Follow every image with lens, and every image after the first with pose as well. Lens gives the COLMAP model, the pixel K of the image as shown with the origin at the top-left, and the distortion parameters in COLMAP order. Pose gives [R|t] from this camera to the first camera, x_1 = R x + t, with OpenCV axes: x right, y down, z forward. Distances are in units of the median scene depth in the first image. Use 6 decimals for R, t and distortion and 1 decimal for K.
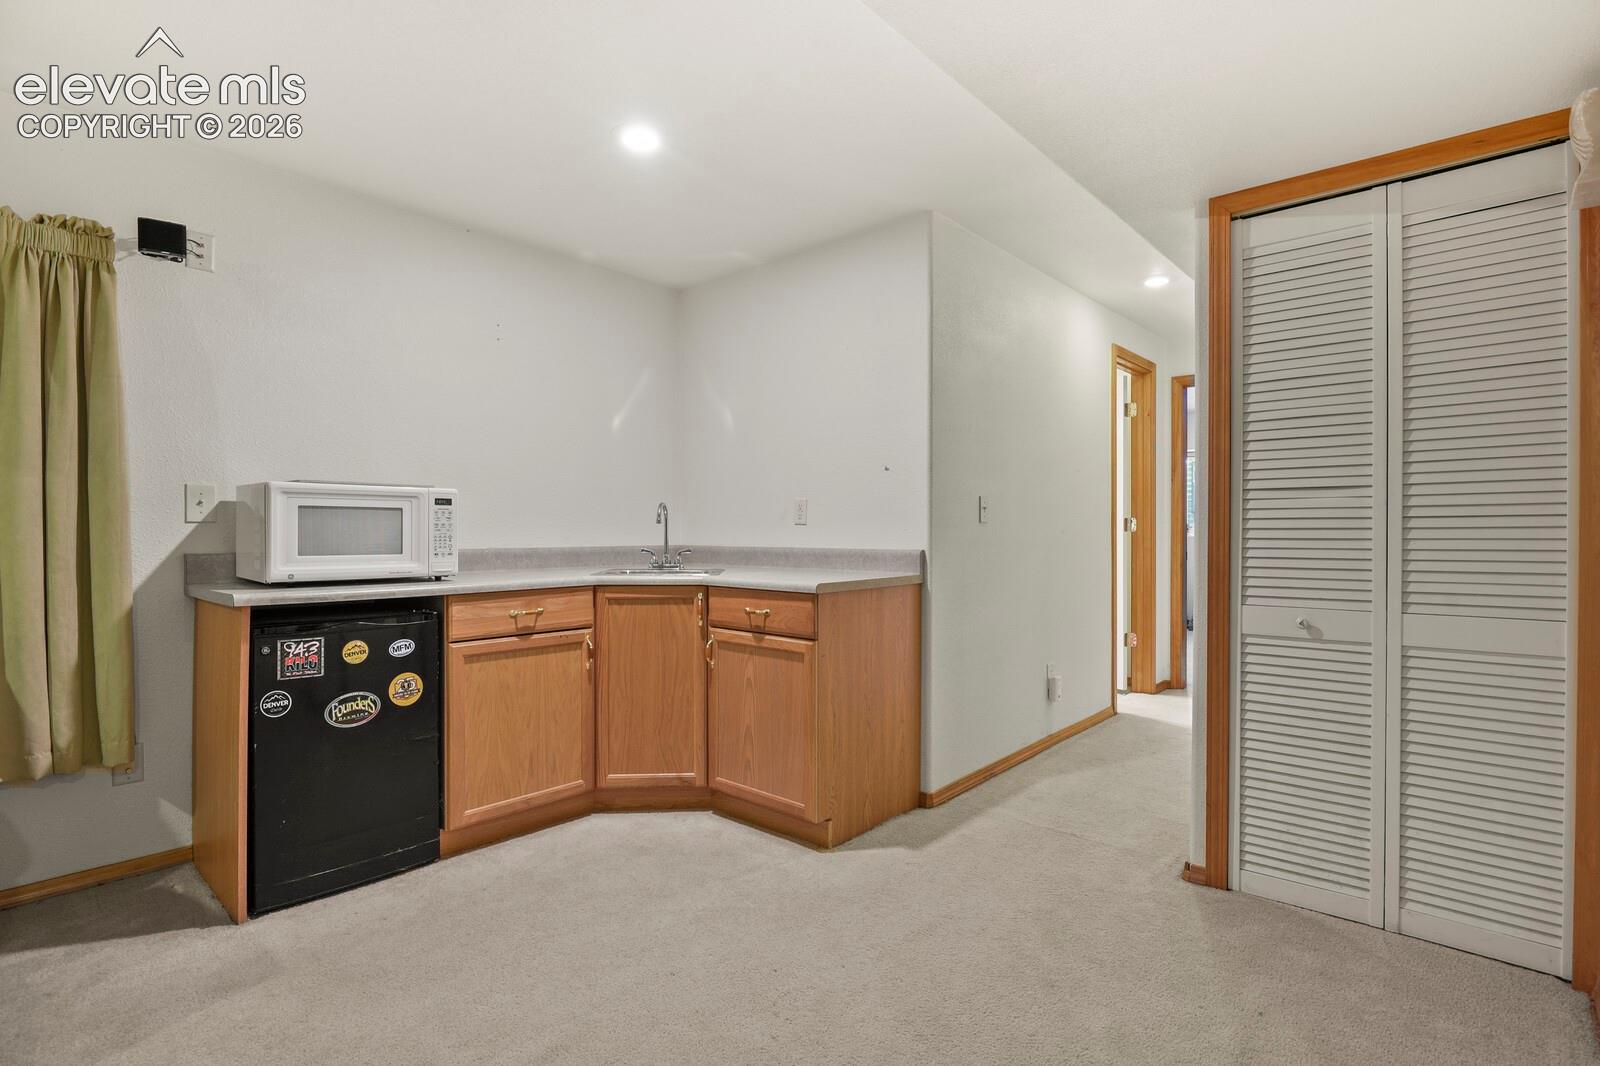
lens RADIAL K [[774.6, 0, 793.1], [0, 774.6, 532.1], [0, 0, 1]] dist [-0.006102, -0.005086]
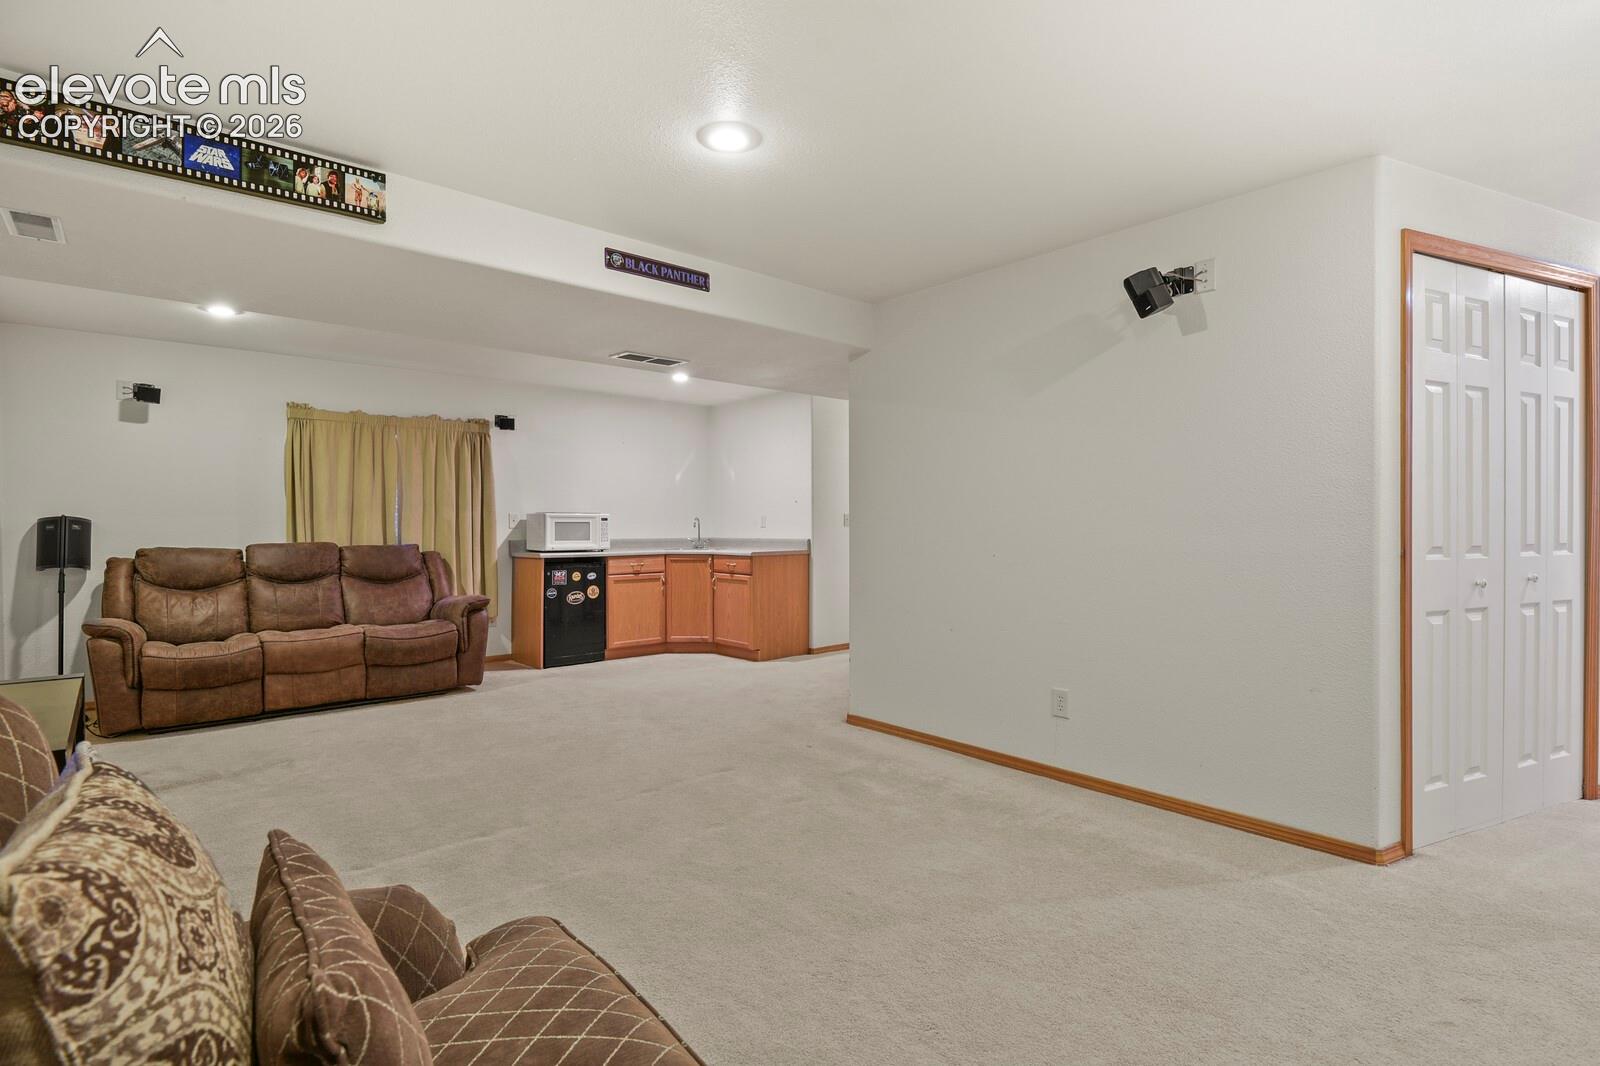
lens RADIAL K [[774.6, 0, 805.0], [0, 774.6, 531.7], [0, 0, 1]] dist [-0.006102, -0.005086]
pose [[0.995231, -0.001946, -0.097522, 0.411693], [0.002422, 0.999986, 0.004763, -0.009694], [0.097512, -0.004976, 0.995222, -1.350184]]
